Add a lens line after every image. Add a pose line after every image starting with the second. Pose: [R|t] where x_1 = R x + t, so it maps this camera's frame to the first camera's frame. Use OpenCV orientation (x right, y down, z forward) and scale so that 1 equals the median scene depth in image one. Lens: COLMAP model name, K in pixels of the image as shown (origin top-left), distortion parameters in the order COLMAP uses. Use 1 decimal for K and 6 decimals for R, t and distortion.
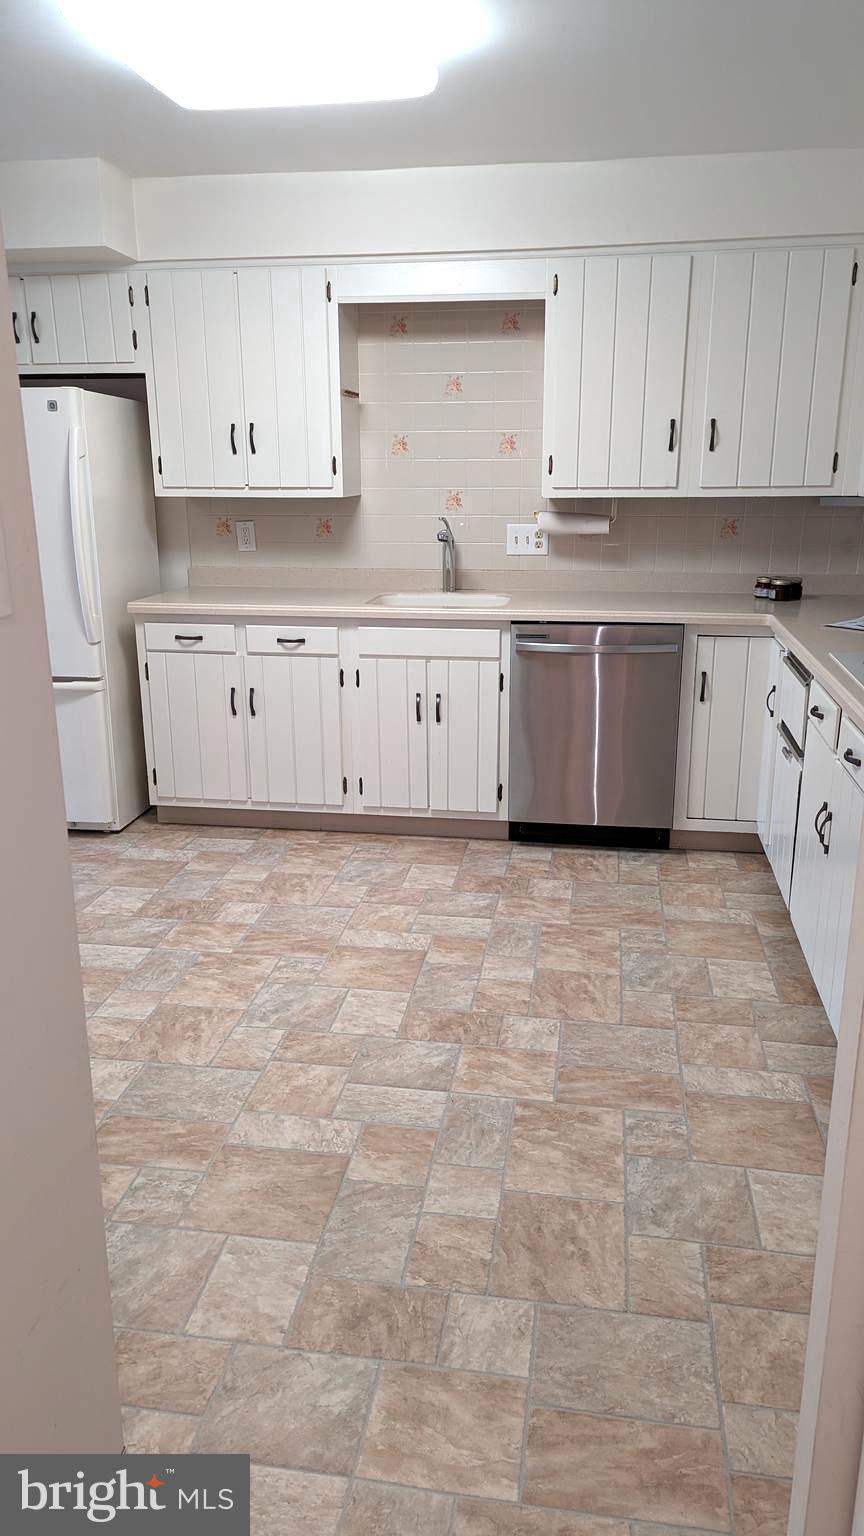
lens RADIAL K [[1086.1, 0, 432.0], [0, 1086.1, 768.0], [0, 0, 1]] dist [0.085701, -0.084085]
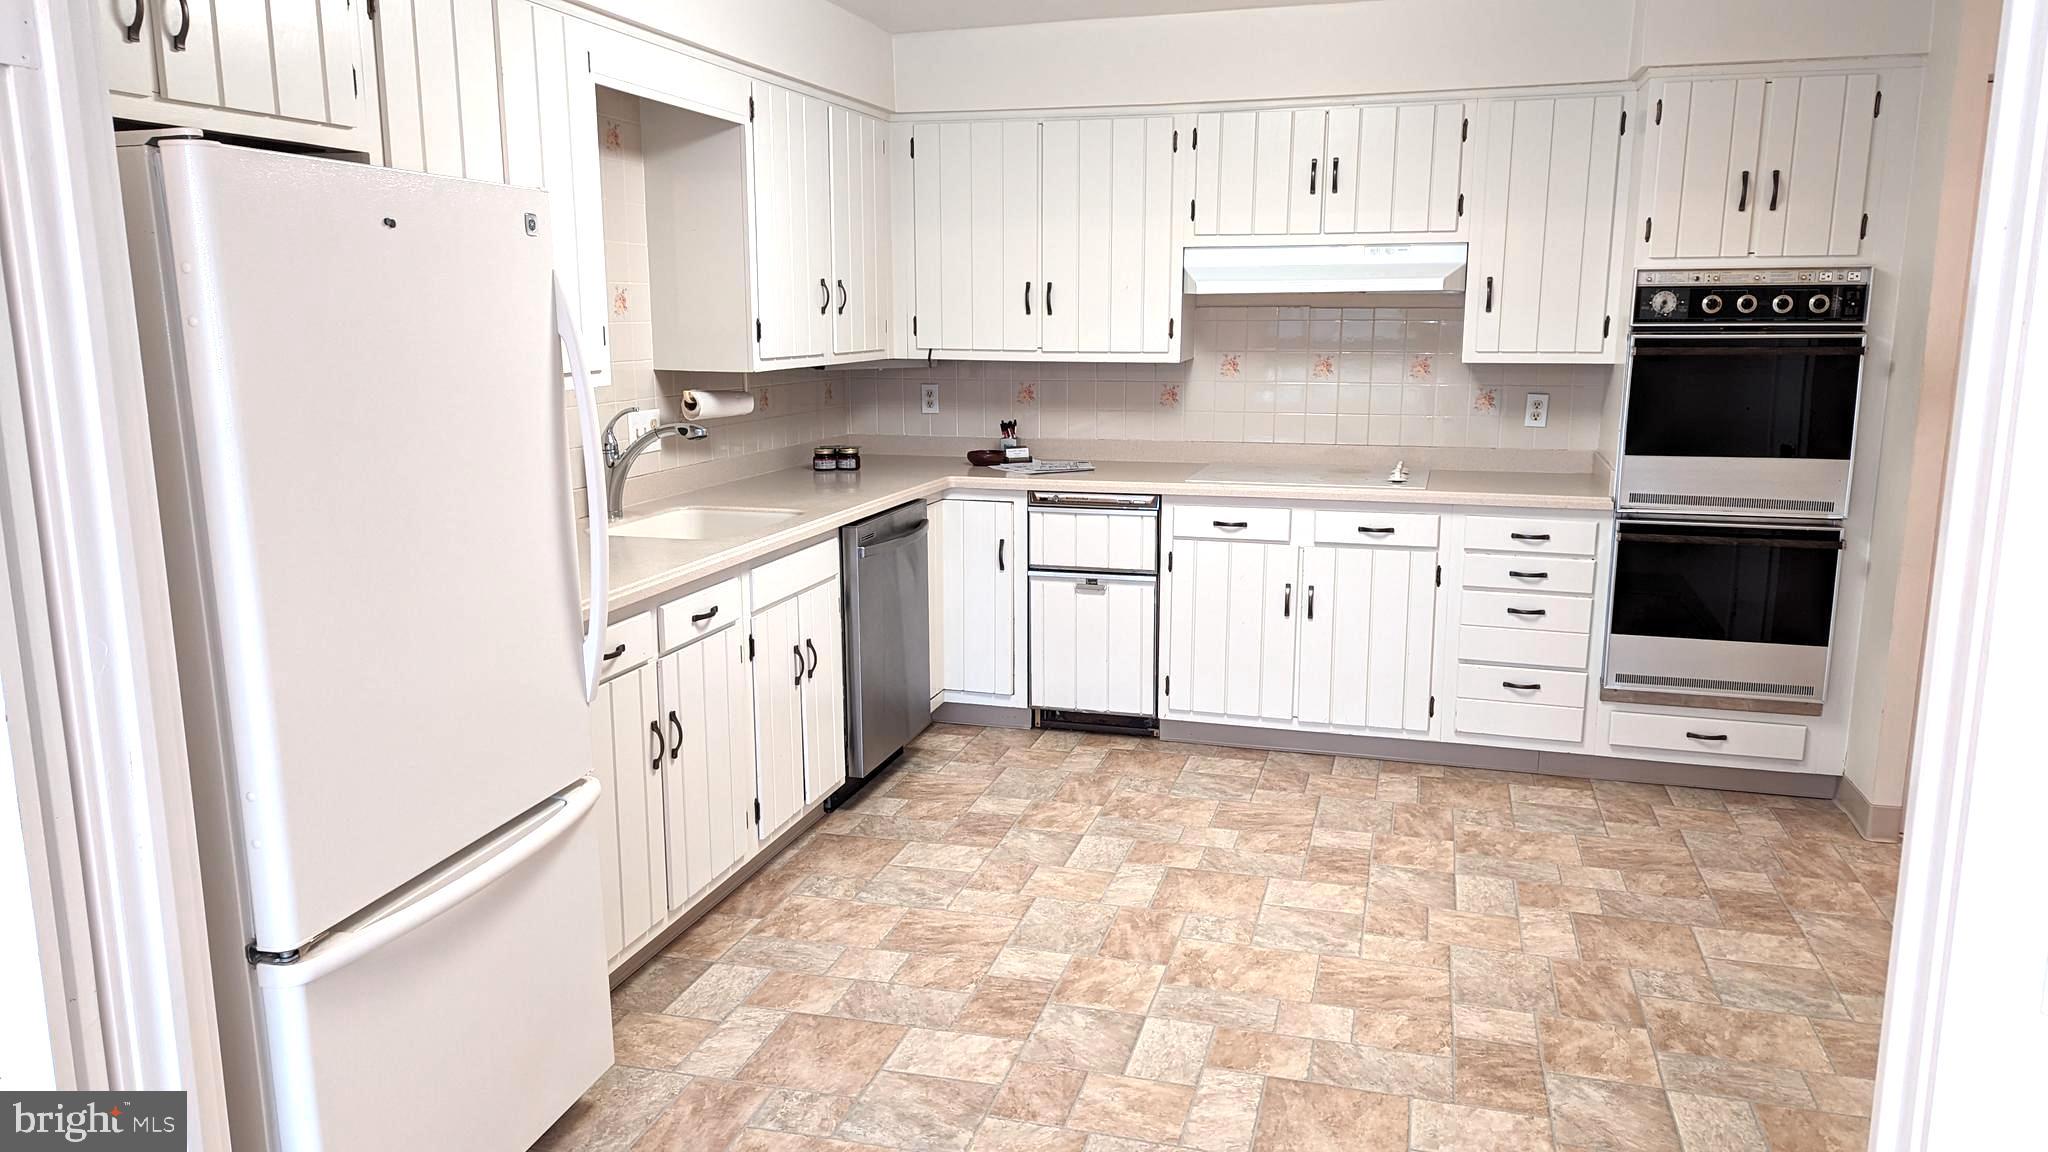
lens RADIAL K [[1443.1, 0, 1023.9], [0, 1443.1, 578.5], [0, 0, 1]] dist [0.084008, -0.084558]
pose [[0.111766, -0.181403, 0.977037, -0.897071], [0.269688, 0.951835, 0.145873, -0.205790], [-0.956440, 0.247192, 0.155305, 0.693566]]
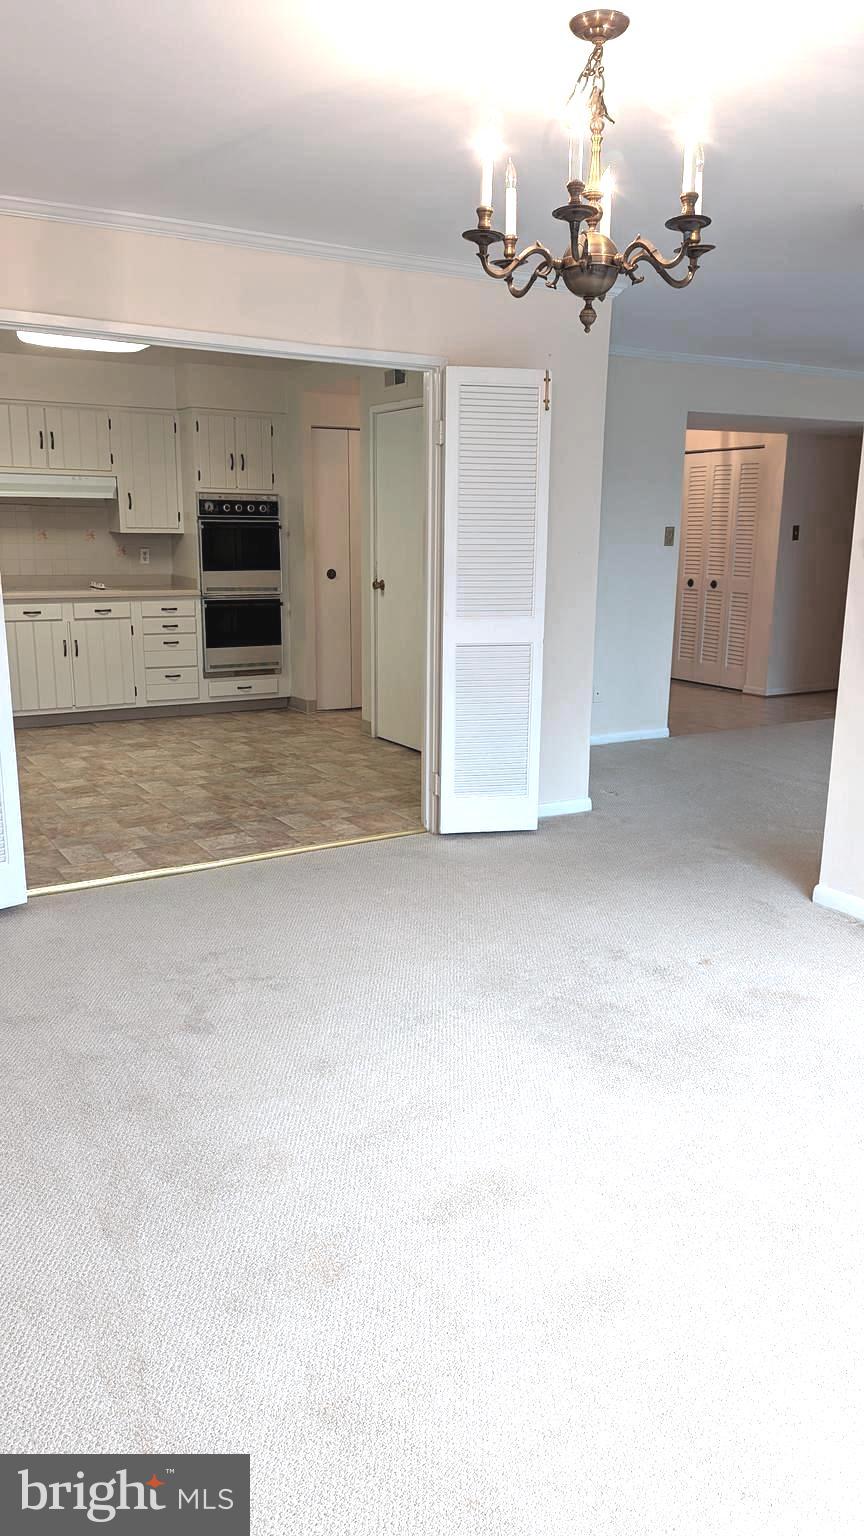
lens RADIAL K [[1086.1, 0, 432.0], [0, 1086.1, 768.0], [0, 0, 1]] dist [0.085701, -0.084085]
pose [[-0.647224, -0.171014, 0.742870, -1.509641], [0.200475, 0.902022, 0.382316, -0.353807], [-0.735467, 0.396371, -0.549526, 1.296107]]
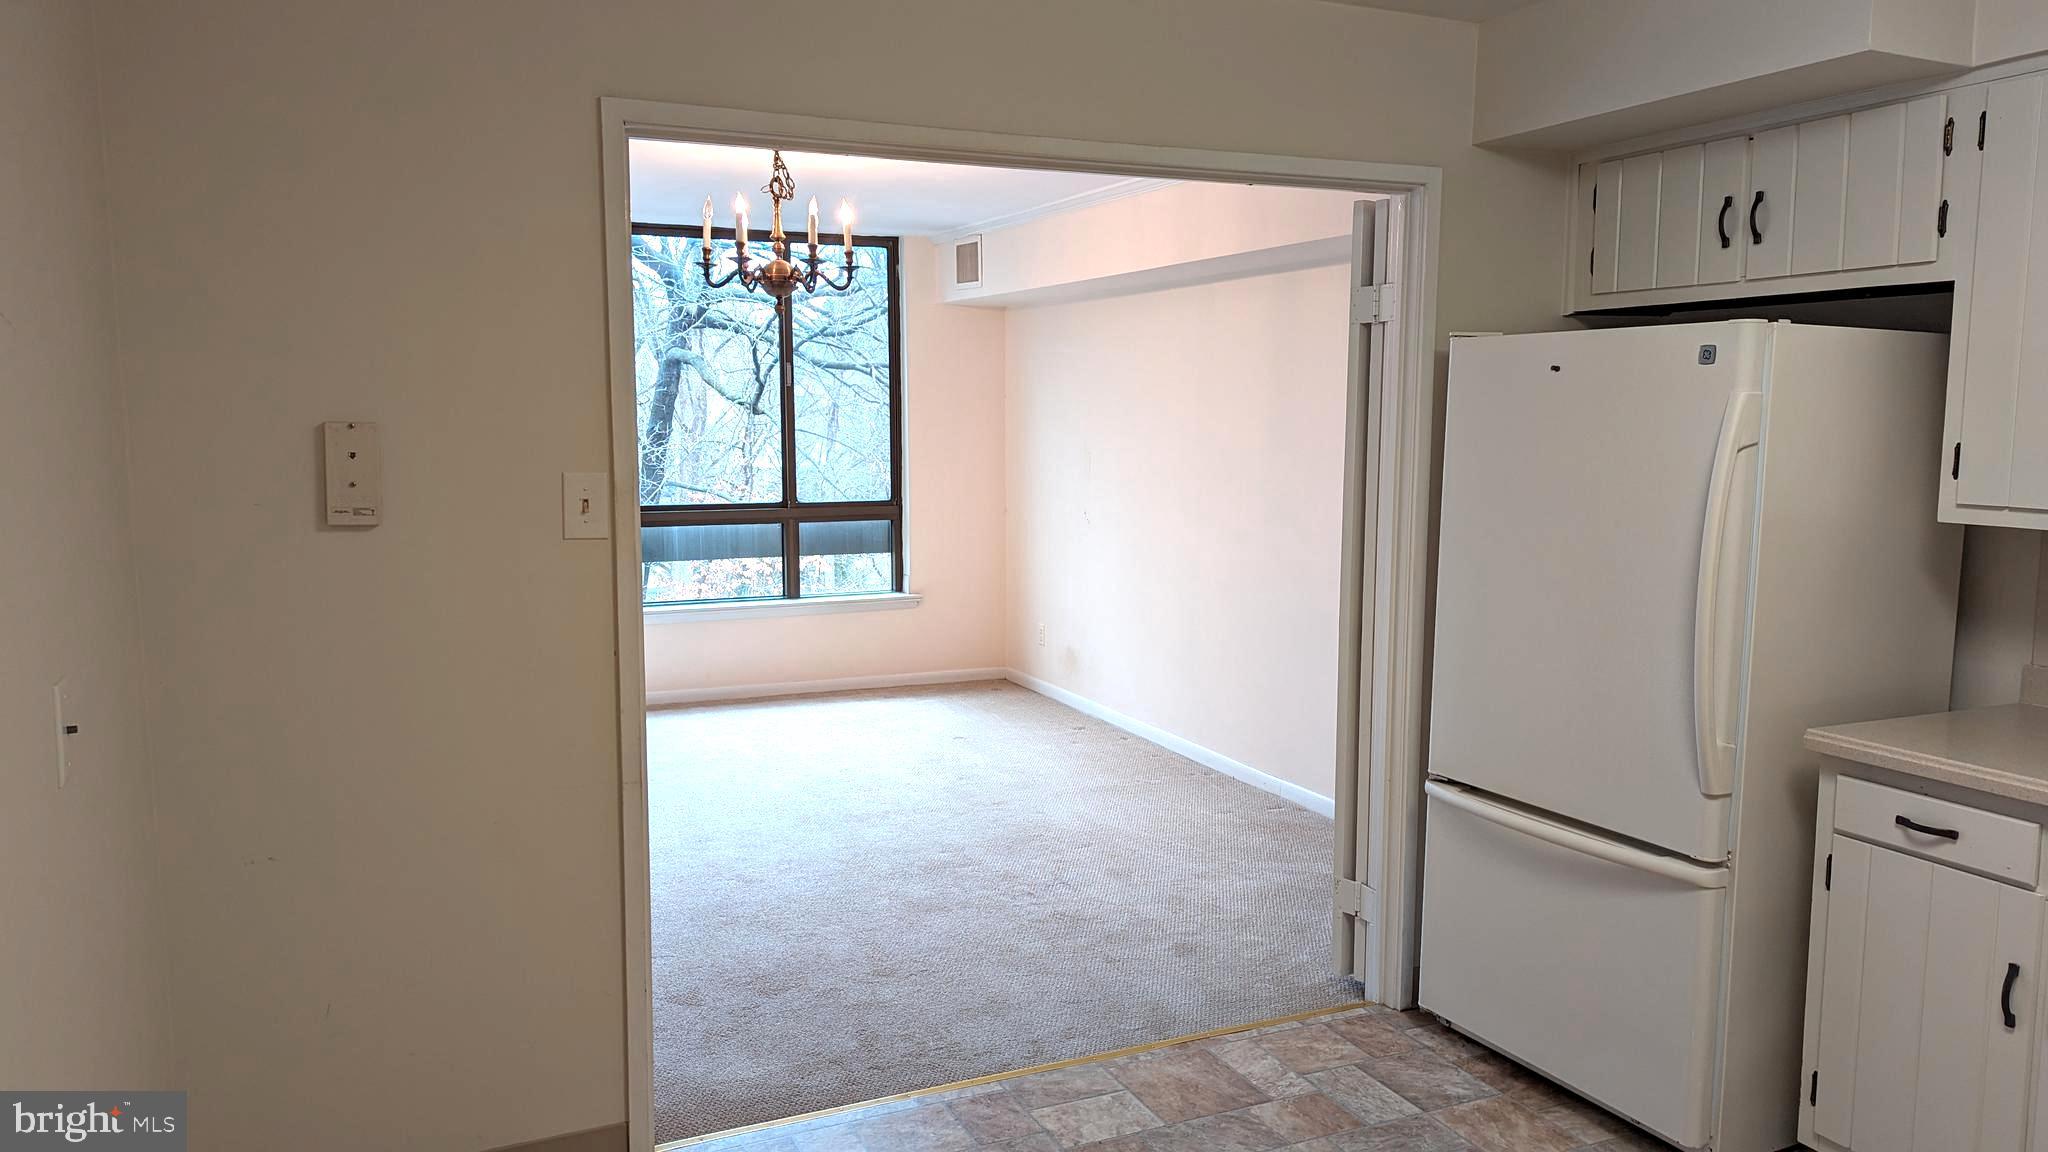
lens RADIAL K [[1443.1, 0, 1023.9], [0, 1443.1, 578.5], [0, 0, 1]] dist [0.084008, -0.084558]
pose [[0.556488, 0.102974, -0.824450, 0.065813], [-0.228739, 0.972933, -0.032875, -0.115565], [0.798749, 0.206878, 0.564980, 0.331642]]
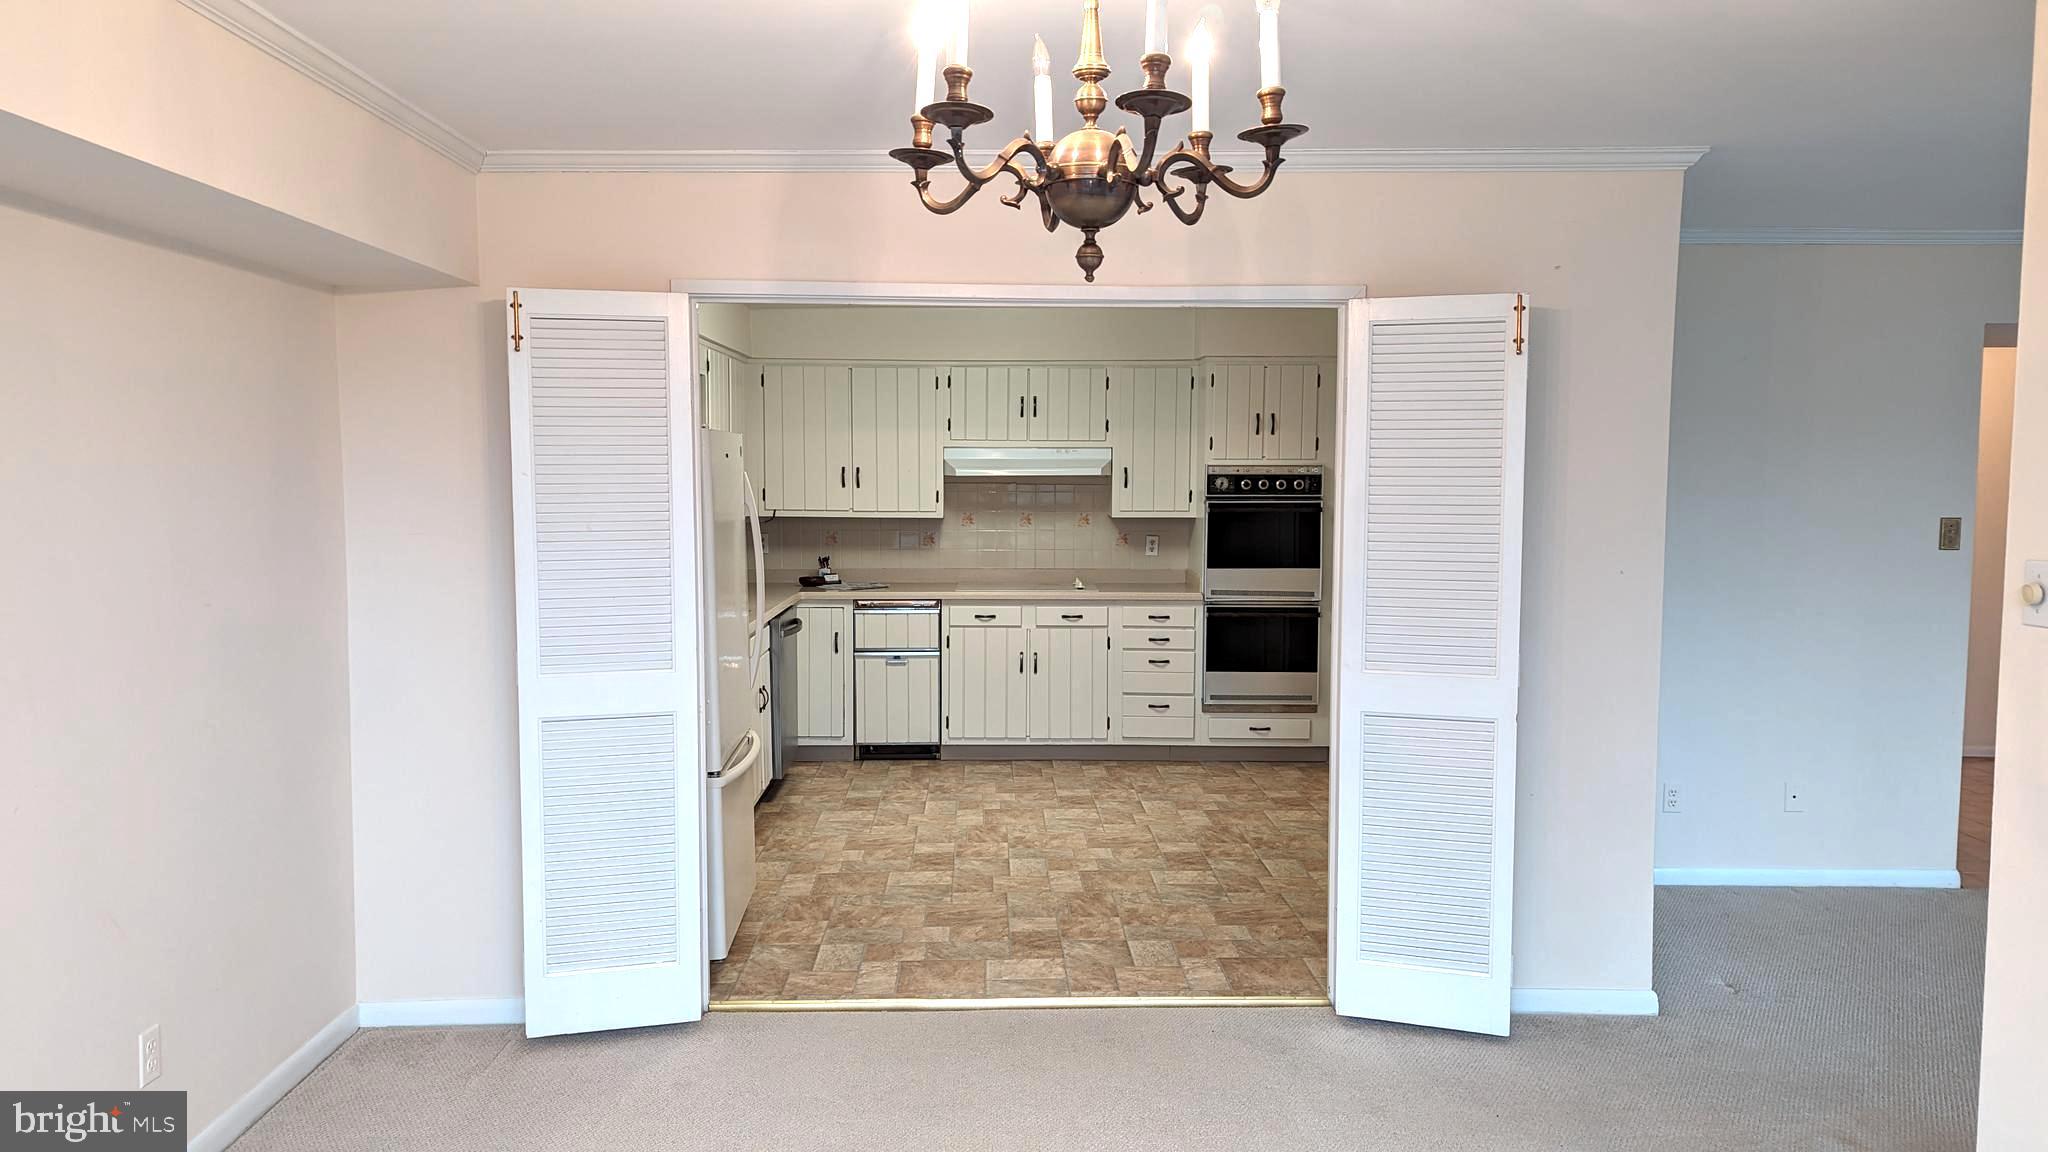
lens RADIAL K [[1439.5, 0, 1017.7], [0, 1439.5, 574.7], [0, 0, 1]] dist [0.187748, -0.549531]
pose [[-0.184037, -0.069679, 0.980446, -1.556935], [0.264806, 0.957089, 0.117725, -0.291902], [-0.946577, 0.281294, -0.157688, 0.939741]]
